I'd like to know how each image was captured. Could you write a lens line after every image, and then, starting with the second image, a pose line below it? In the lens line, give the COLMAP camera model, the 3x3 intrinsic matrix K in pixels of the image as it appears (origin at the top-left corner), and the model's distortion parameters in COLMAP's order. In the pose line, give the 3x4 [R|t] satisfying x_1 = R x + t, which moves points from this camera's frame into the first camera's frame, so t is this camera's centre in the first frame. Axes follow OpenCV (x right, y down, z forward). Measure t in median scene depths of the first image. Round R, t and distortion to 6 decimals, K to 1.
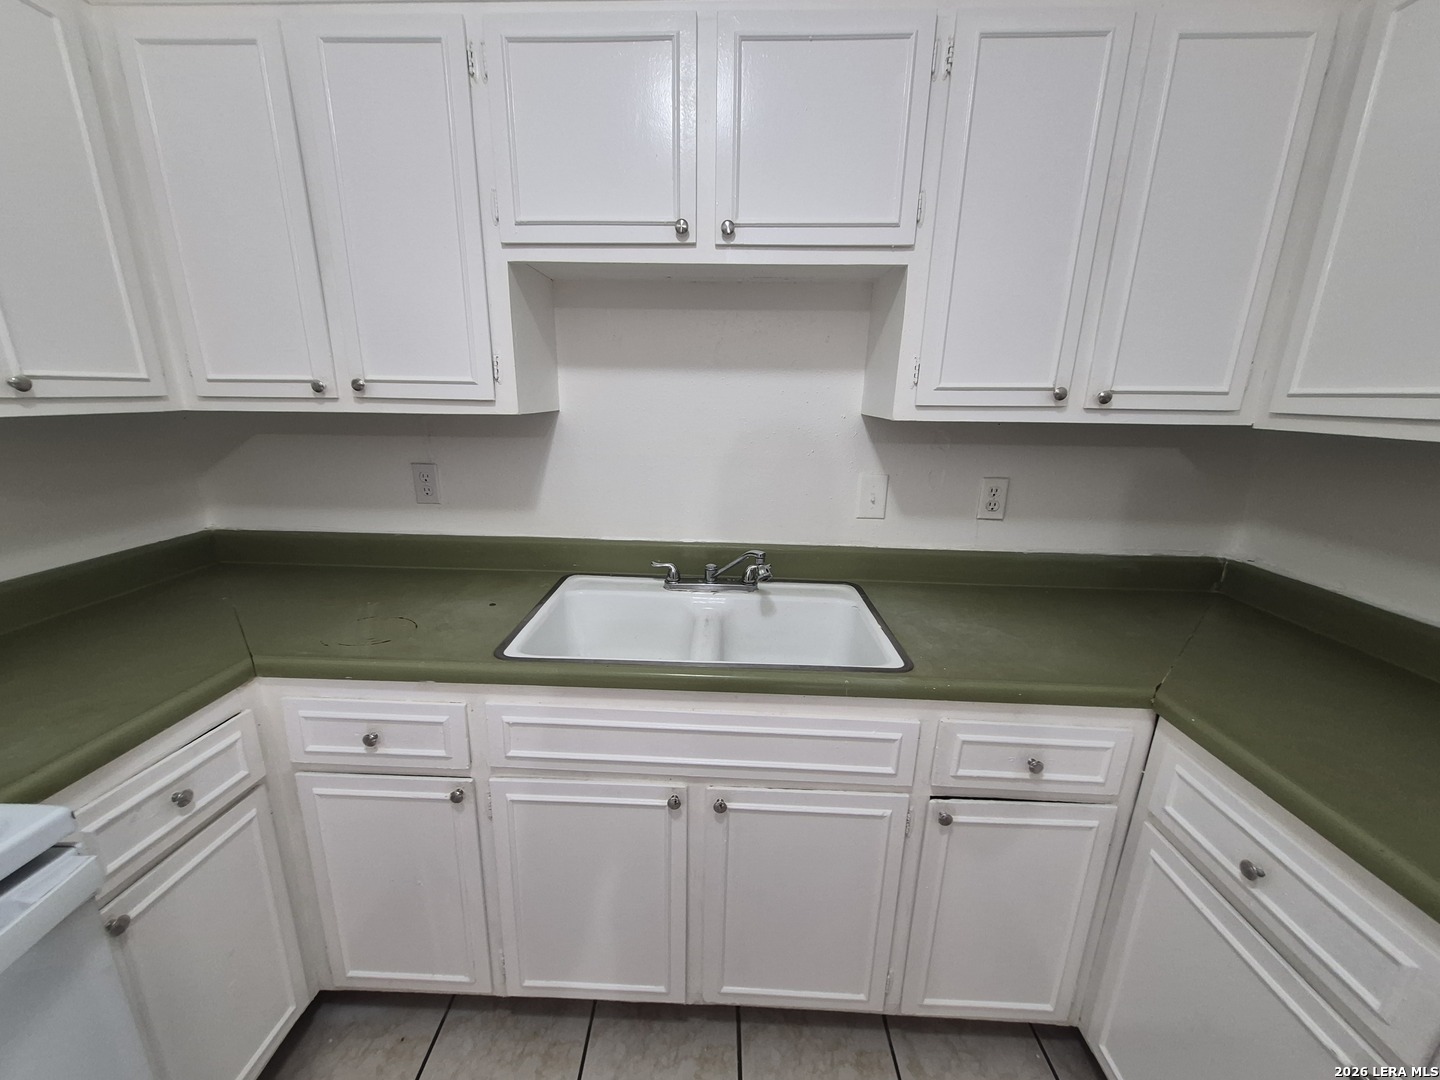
lens RADIAL K [[562.9, 0, 703.2], [0, 562.9, 544.5], [0, 0, 1]] dist [0.006309, -0.001648]
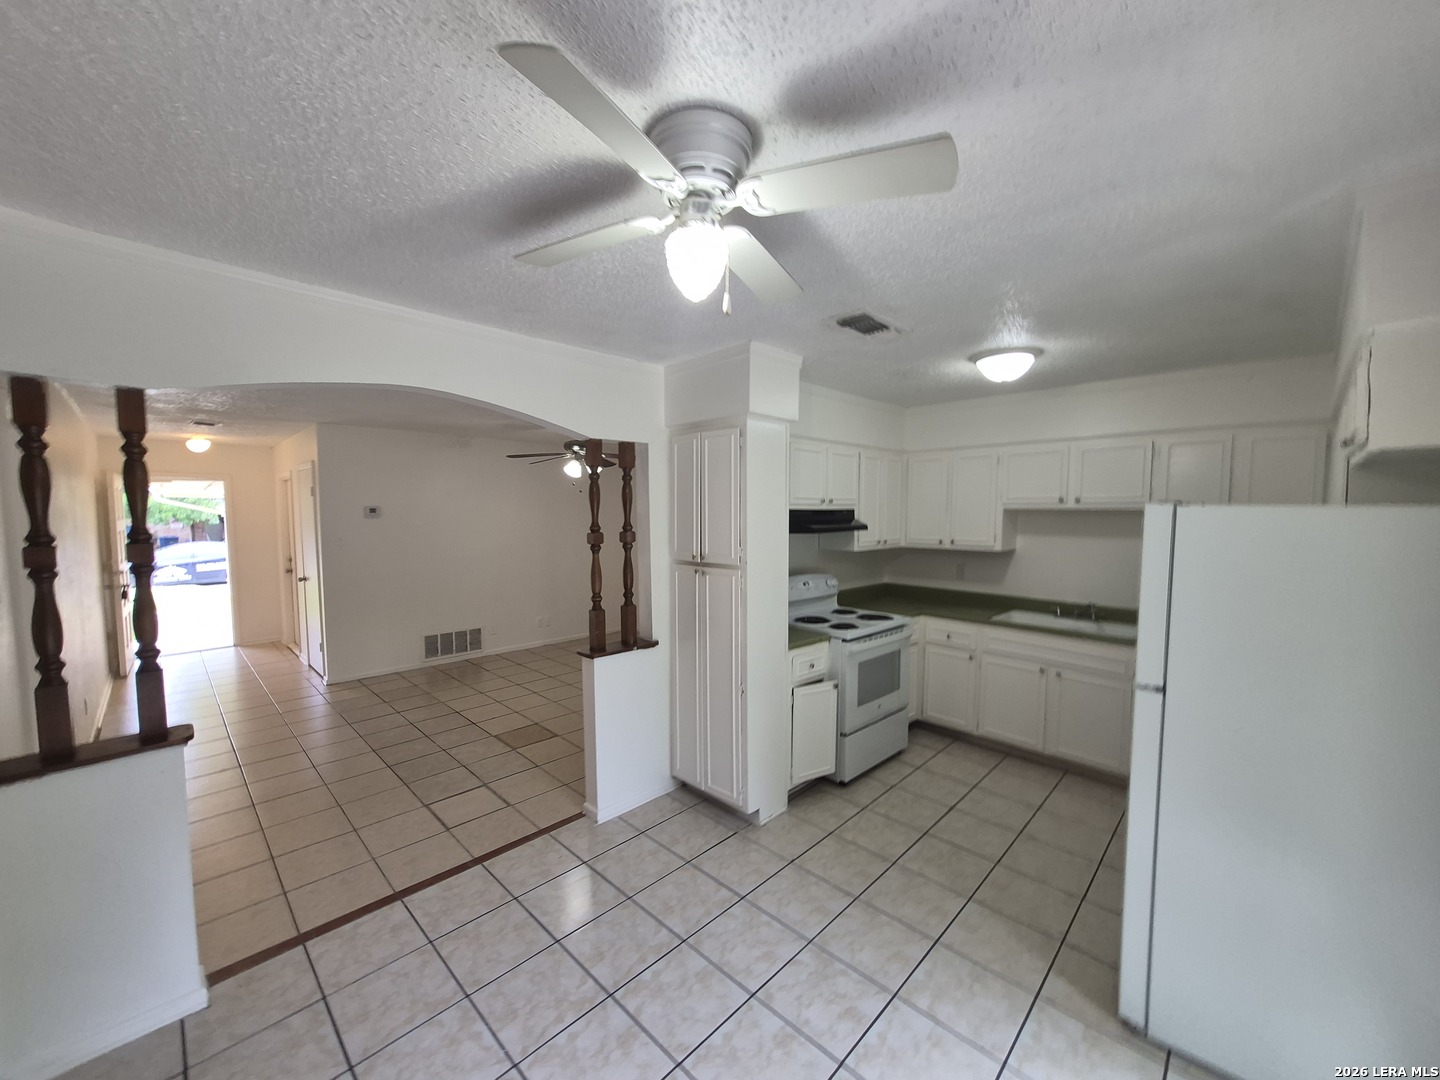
lens RADIAL K [[562.9, 0, 709.9], [0, 562.9, 551.1], [0, 0, 1]] dist [0.006309, -0.001648]
pose [[0.727056, 0.038362, -0.685505, 0.742423], [-0.171523, 0.976927, -0.127250, 0.515057], [0.664808, 0.210098, 0.716861, -2.674247]]
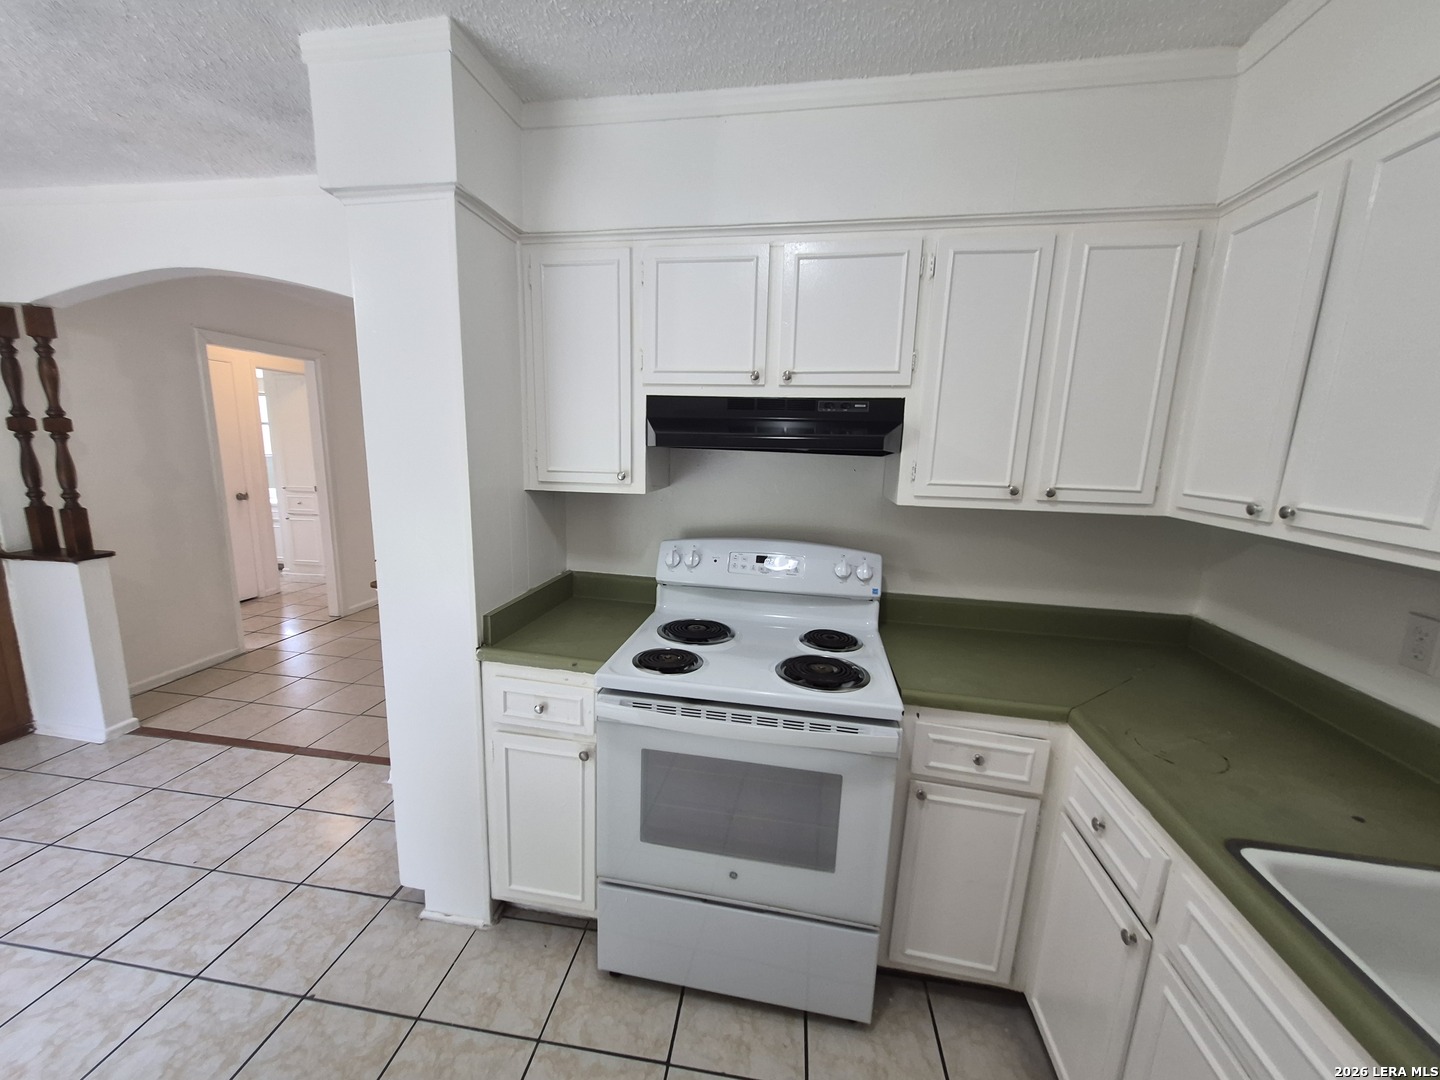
lens RADIAL K [[562.9, 0, 707.1], [0, 562.9, 545.8], [0, 0, 1]] dist [0.006309, -0.001648]
pose [[-0.126602, 0.170872, -0.977126, 0.458868], [-0.286973, 0.936620, 0.200970, -0.154588], [0.949536, 0.305852, -0.069543, 0.186963]]
